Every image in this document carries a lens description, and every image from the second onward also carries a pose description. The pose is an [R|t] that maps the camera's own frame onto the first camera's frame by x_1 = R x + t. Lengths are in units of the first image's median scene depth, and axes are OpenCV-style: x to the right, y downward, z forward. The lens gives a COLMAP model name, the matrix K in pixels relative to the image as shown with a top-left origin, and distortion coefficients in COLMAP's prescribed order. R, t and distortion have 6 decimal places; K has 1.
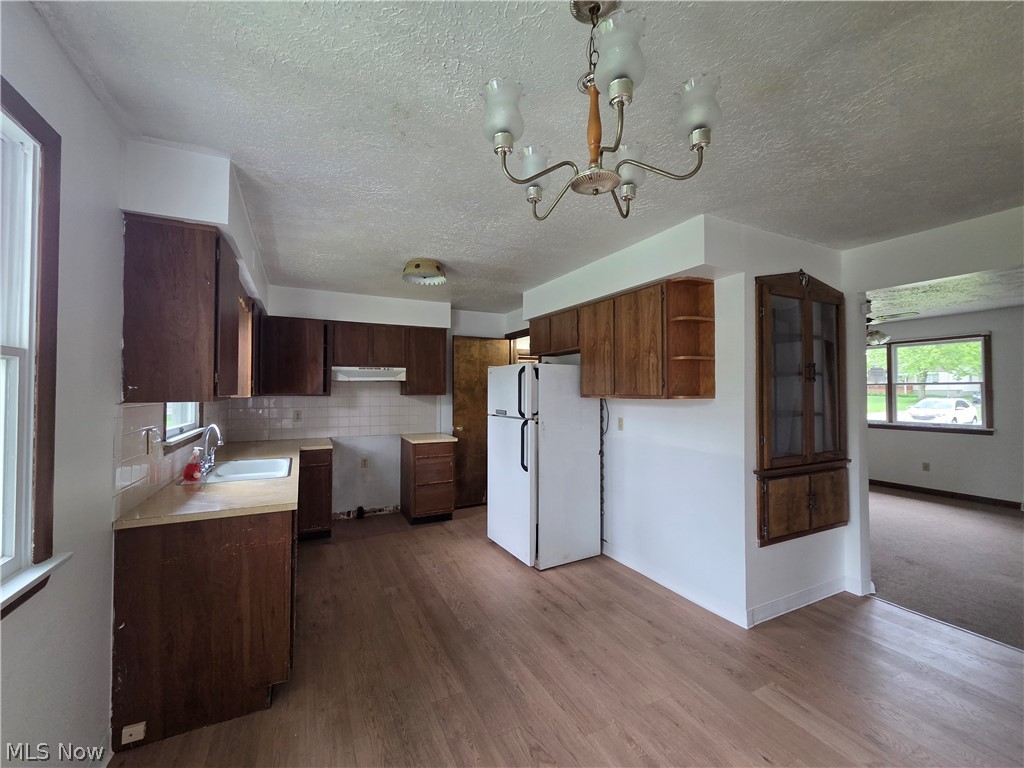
lens RADIAL K [[416.6, 0, 505.7], [0, 416.6, 383.0], [0, 0, 1]] dist [-0.000431, -0.000016]
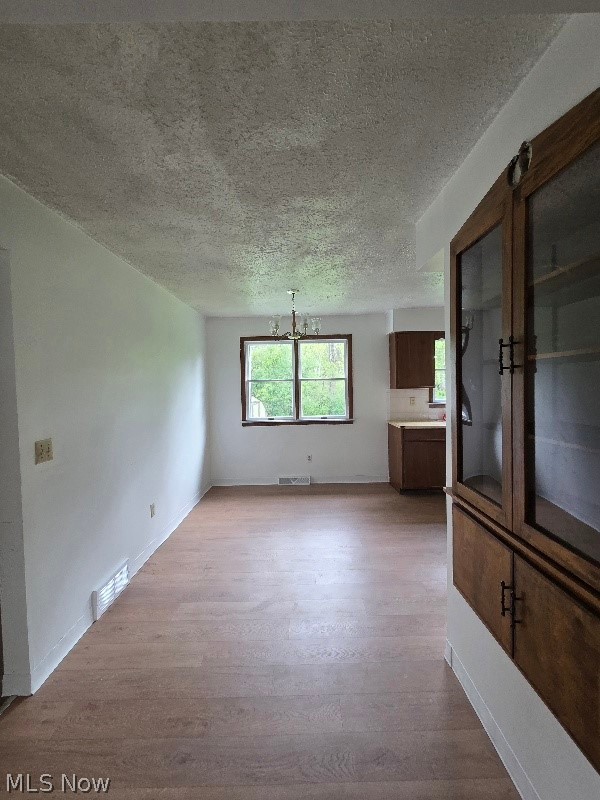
lens RADIAL K [[325.5, 0, 300.0], [0, 325.5, 400.0], [0, 0, 1]] dist [-0.000431, -0.000016]
pose [[-0.433568, 0.050407, -0.899710, 1.168233], [0.033993, 0.998638, 0.039569, 0.004780], [0.900479, -0.013428, -0.434692, 0.918052]]
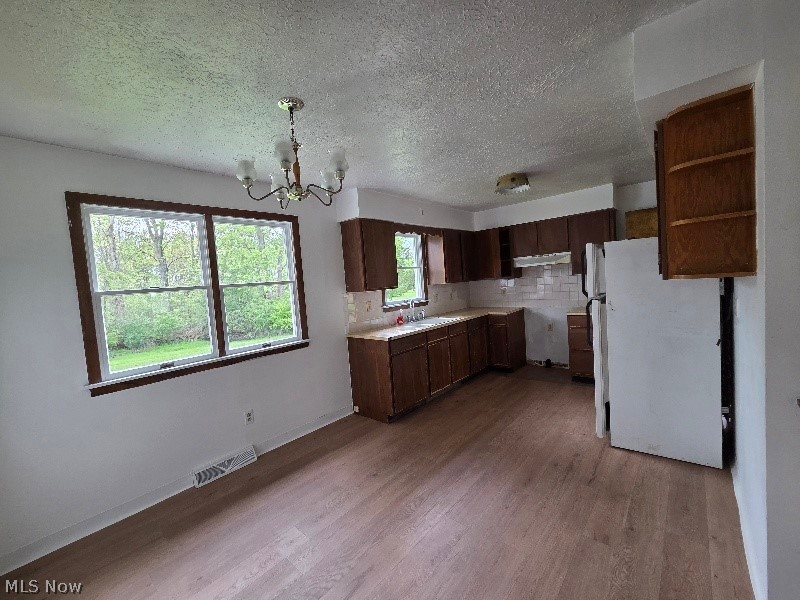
lens RADIAL K [[325.5, 0, 395.1], [0, 325.5, 299.2], [0, 0, 1]] dist [-0.000431, -0.000016]
pose [[0.376162, 0.022862, -0.926272, 0.725425], [0.089985, 0.994068, 0.061079, -0.006435], [0.922174, -0.106327, 0.371873, 0.296023]]
